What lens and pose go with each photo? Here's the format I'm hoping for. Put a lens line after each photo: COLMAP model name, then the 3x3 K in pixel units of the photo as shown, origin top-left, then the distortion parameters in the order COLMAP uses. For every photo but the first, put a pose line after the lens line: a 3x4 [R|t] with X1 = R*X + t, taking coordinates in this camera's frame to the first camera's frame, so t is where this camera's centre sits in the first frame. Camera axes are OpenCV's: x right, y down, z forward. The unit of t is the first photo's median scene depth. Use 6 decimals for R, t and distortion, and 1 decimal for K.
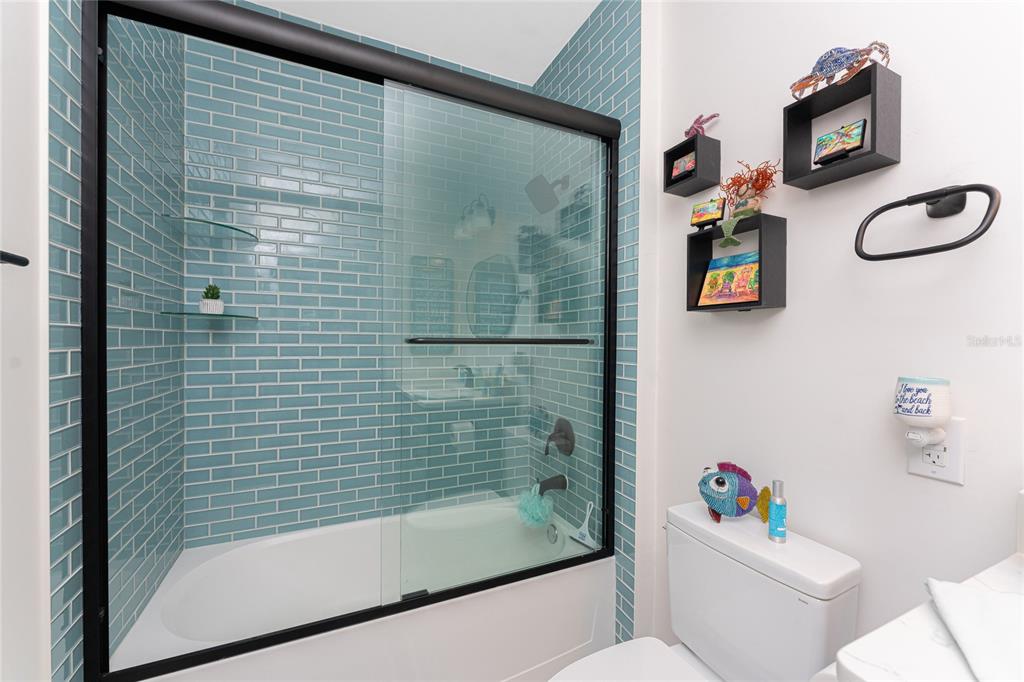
lens RADIAL K [[403.2, 0, 512.0], [0, 403.2, 341.0], [0, 0, 1]] dist [-0.001037, -0.000118]
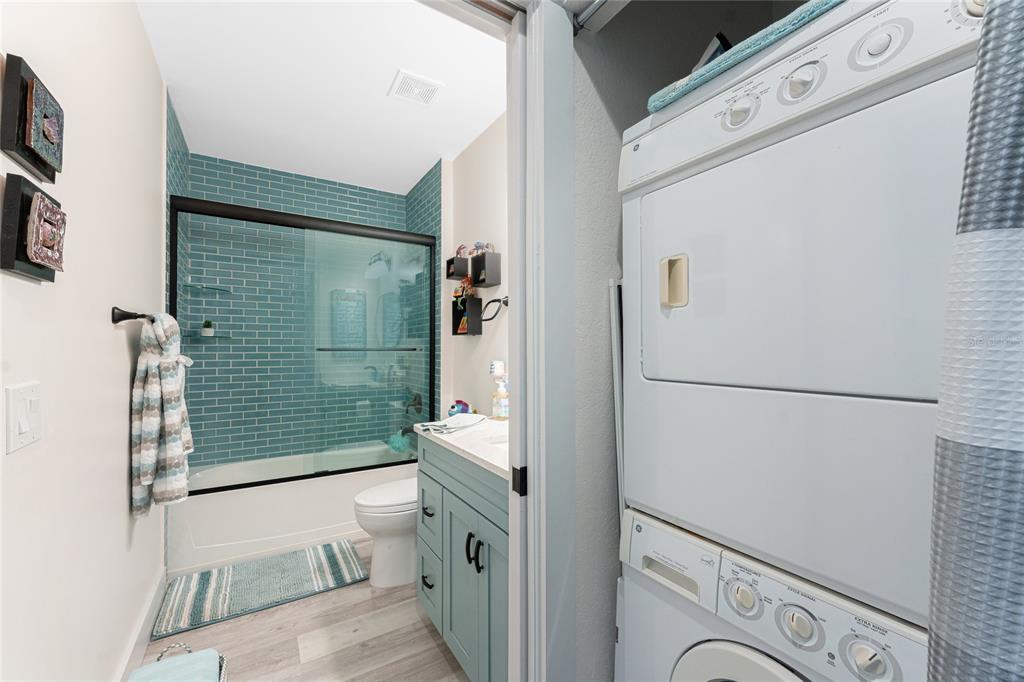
lens RADIAL K [[396.3, 0, 513.0], [0, 396.3, 343.9], [0, 0, 1]] dist [0.001755, 0.000156]
pose [[0.989682, -0.003632, 0.143233, 0.357767], [0.005338, 0.999919, -0.011530, -0.000881], [-0.143179, 0.012176, 0.989622, -0.947552]]
